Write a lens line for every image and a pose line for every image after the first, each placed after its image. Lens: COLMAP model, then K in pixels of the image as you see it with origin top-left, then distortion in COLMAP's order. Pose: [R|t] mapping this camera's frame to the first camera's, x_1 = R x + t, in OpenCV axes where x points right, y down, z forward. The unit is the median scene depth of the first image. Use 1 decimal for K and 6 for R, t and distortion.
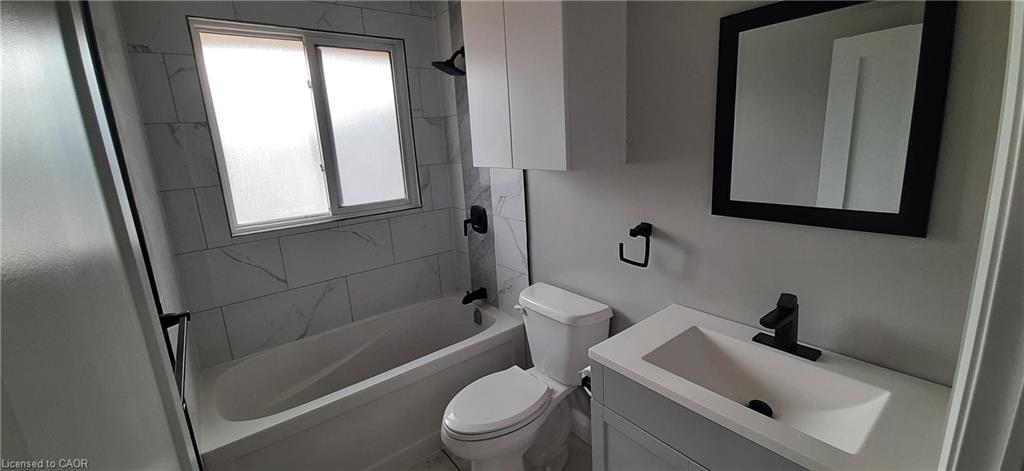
lens RADIAL K [[402.3, 0, 511.6], [0, 402.3, 223.8], [0, 0, 1]] dist [0.010741, -0.010458]
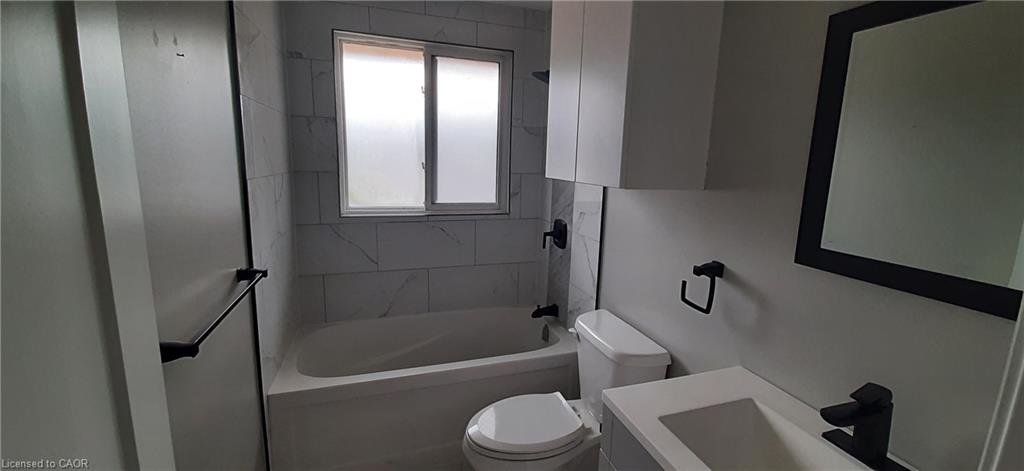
lens RADIAL K [[402.3, 0, 516.8], [0, 402.3, 223.7], [0, 0, 1]] dist [0.010741, -0.010458]
pose [[0.941279, 0.135289, -0.309340, 0.148878], [-0.147819, 0.988863, -0.017315, -0.003436], [0.303552, 0.062025, 0.950794, 0.056552]]
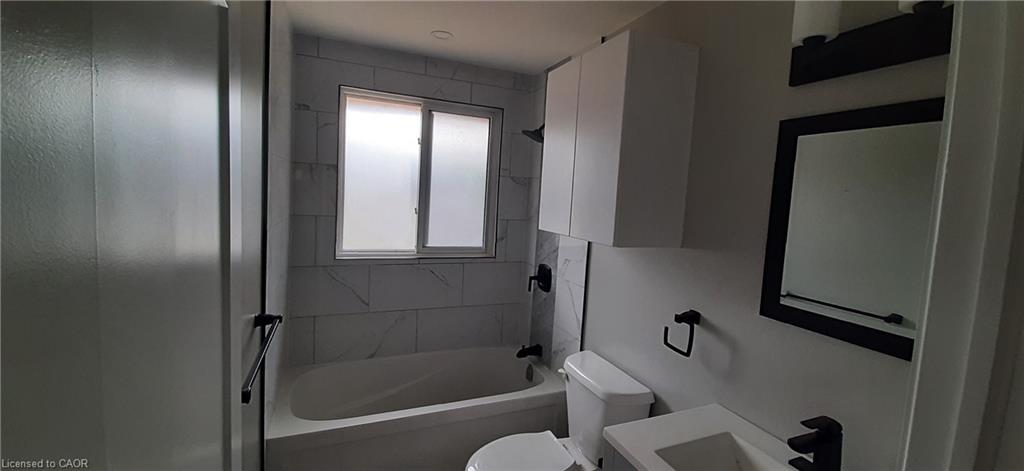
lens RADIAL K [[402.3, 0, 513.0], [0, 402.3, 222.6], [0, 0, 1]] dist [0.010741, -0.010458]
pose [[0.961242, 0.129756, -0.243264, 0.095225], [-0.161122, 0.980358, -0.113744, -0.023340], [0.223726, 0.148531, 0.963268, -0.052910]]
